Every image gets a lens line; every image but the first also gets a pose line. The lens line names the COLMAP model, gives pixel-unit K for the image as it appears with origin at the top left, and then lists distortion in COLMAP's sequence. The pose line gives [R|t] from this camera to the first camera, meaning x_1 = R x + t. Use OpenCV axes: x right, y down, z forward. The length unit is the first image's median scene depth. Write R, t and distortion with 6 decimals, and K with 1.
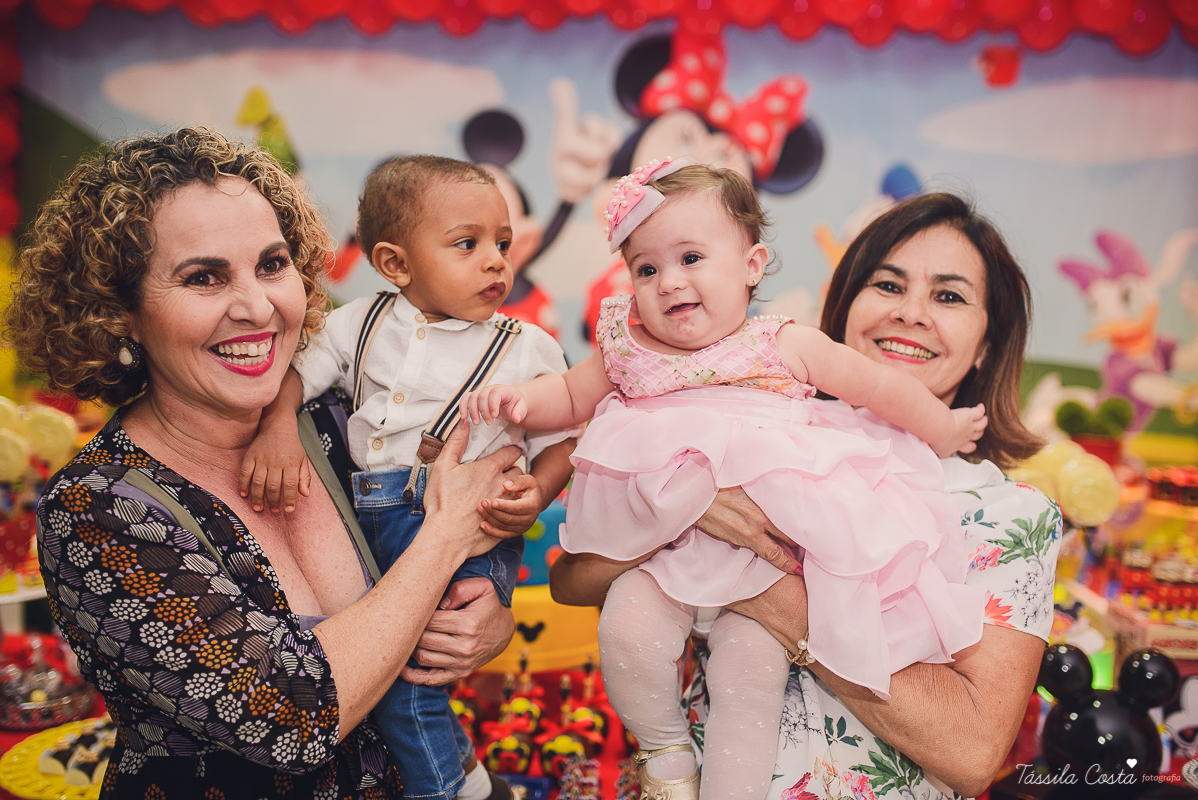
lens RADIAL K [[1200.1, 0, 599.0], [0, 1200.1, 400.0], [0, 0, 1]] dist [-0.023625, 0.002927]
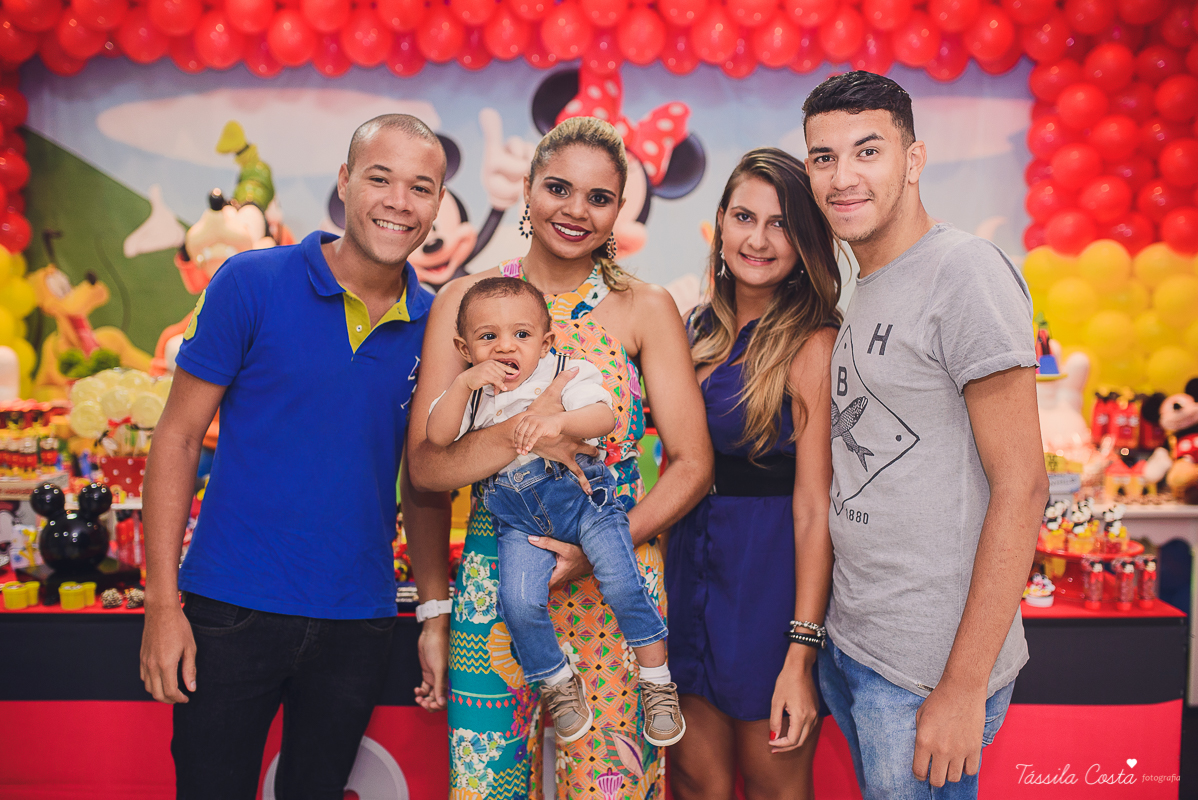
lens RADIAL K [[1253.0, 0, 596.0], [0, 1253.0, 402.1], [0, 0, 1]] dist [-0.014961, 0.014674]
pose [[0.996388, -0.041524, 0.074071, -0.029489], [0.040844, 0.999109, 0.010671, 0.020695], [-0.074448, -0.007607, 0.997196, -0.277904]]
